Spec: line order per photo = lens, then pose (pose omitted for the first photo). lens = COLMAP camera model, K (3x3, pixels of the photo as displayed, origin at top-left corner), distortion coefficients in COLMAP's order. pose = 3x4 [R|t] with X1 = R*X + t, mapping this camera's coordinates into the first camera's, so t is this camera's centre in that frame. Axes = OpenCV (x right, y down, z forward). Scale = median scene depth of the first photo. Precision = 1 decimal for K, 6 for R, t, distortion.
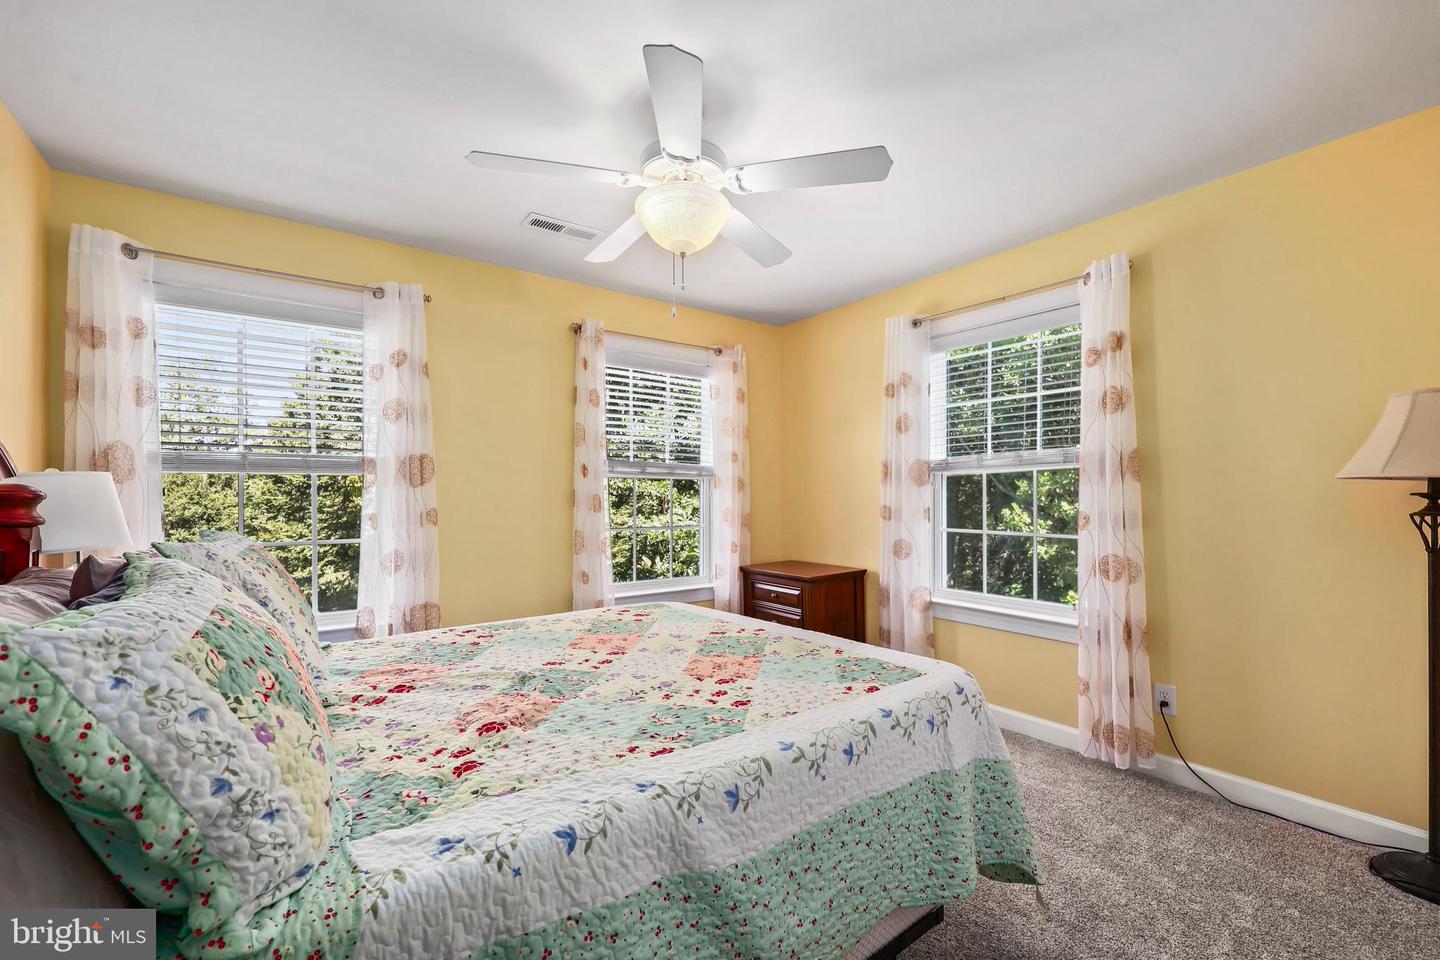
lens RADIAL K [[594.9, 0, 726.7], [0, 594.9, 492.6], [0, 0, 1]] dist [0.000225, 0.000025]
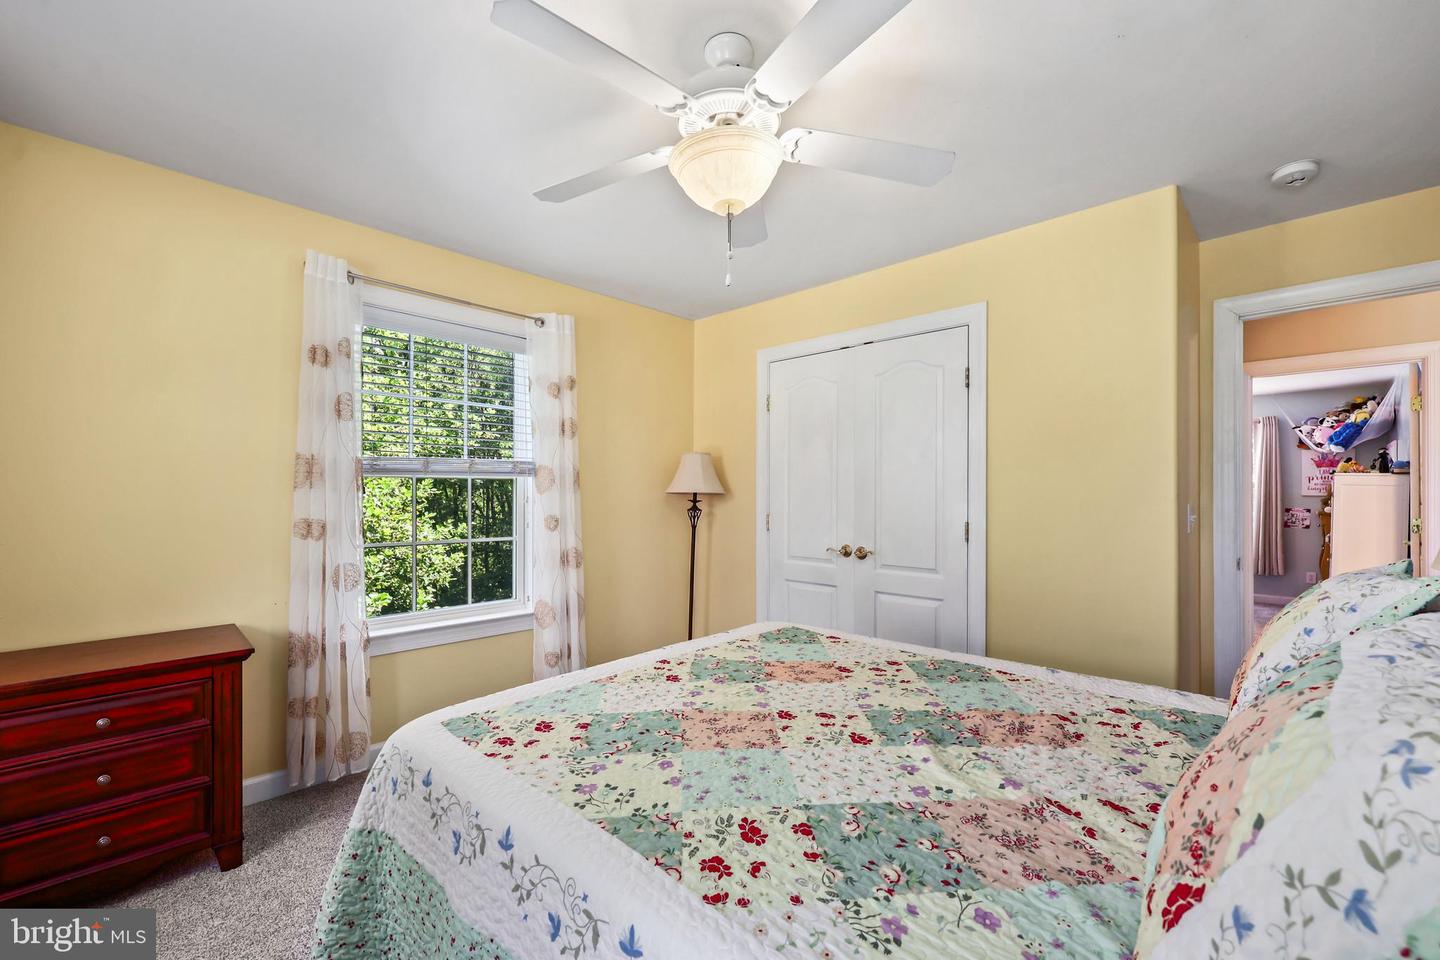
lens RADIAL K [[594.9, 0, 726.7], [0, 594.9, 492.6], [0, 0, 1]] dist [0.000225, 0.000025]
pose [[-0.152846, 0.004363, 0.988240, -0.995536], [-0.004518, 0.999977, -0.005114, -0.015195], [-0.988240, -0.005247, -0.152822, 1.268355]]
